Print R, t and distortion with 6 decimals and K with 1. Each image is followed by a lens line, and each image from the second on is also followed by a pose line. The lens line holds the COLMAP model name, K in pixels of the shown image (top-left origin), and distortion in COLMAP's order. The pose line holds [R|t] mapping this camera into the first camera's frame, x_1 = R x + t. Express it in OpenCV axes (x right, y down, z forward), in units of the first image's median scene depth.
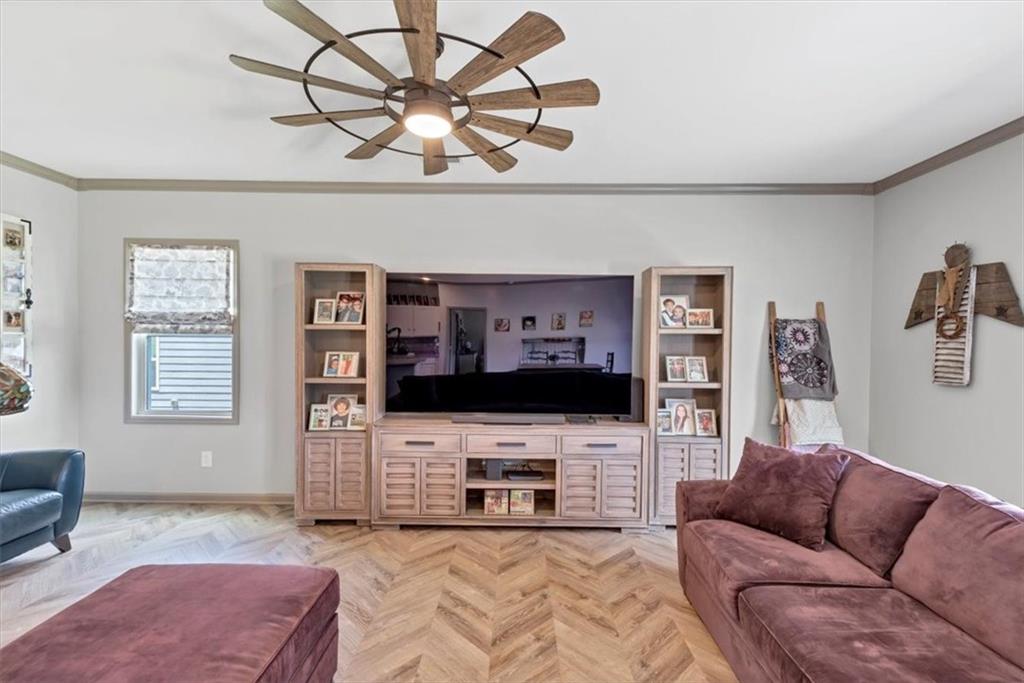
lens RADIAL K [[456.8, 0, 511.6], [0, 456.8, 351.6], [0, 0, 1]] dist [0.010177, -0.000270]
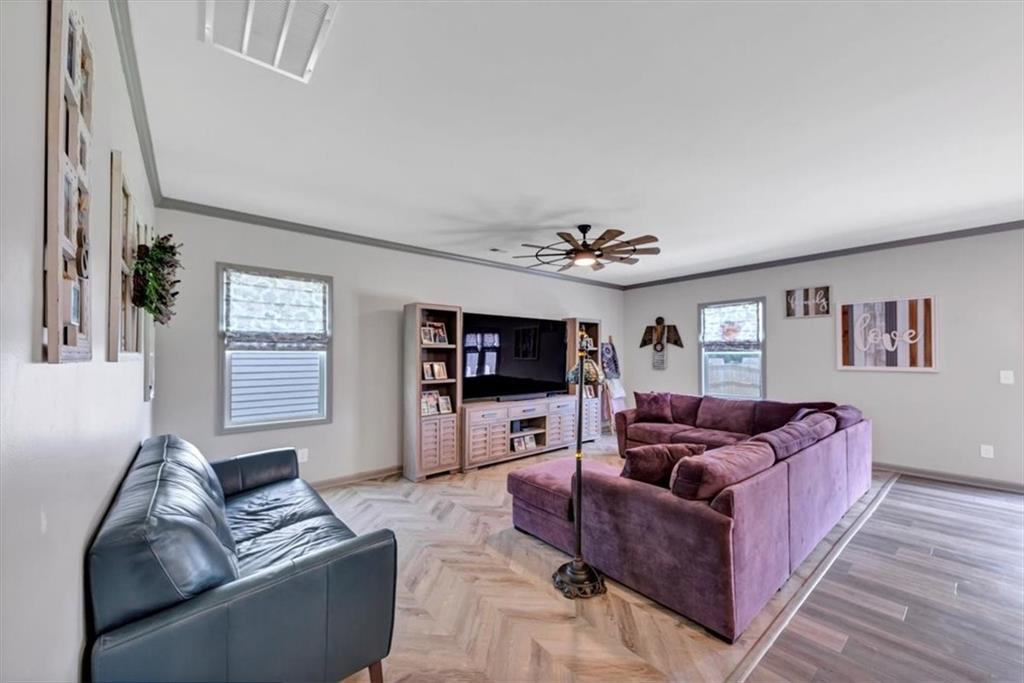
lens RADIAL K [[389.9, 0, 512.1], [0, 389.9, 351.7], [0, 0, 1]] dist [-0.000963, -0.000270]
pose [[0.763442, -0.006251, 0.645846, -0.975906], [0.021122, 0.999660, -0.015292, -0.009280], [-0.645531, 0.025316, 0.763314, -0.145561]]
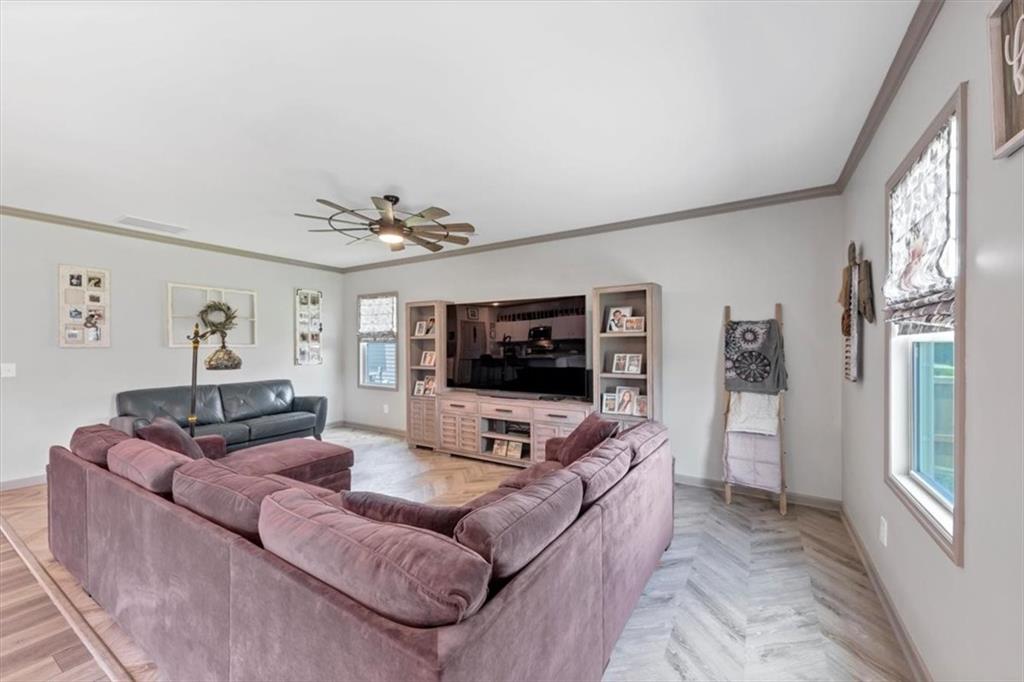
lens RADIAL K [[389.9, 0, 512.1], [0, 389.9, 351.2], [0, 0, 1]] dist [-0.000963, -0.000270]
pose [[0.858110, -0.004537, -0.513446, 0.643698], [0.000656, 0.999970, -0.007740, 0.010838], [0.513466, 0.006305, 0.858087, -0.111903]]
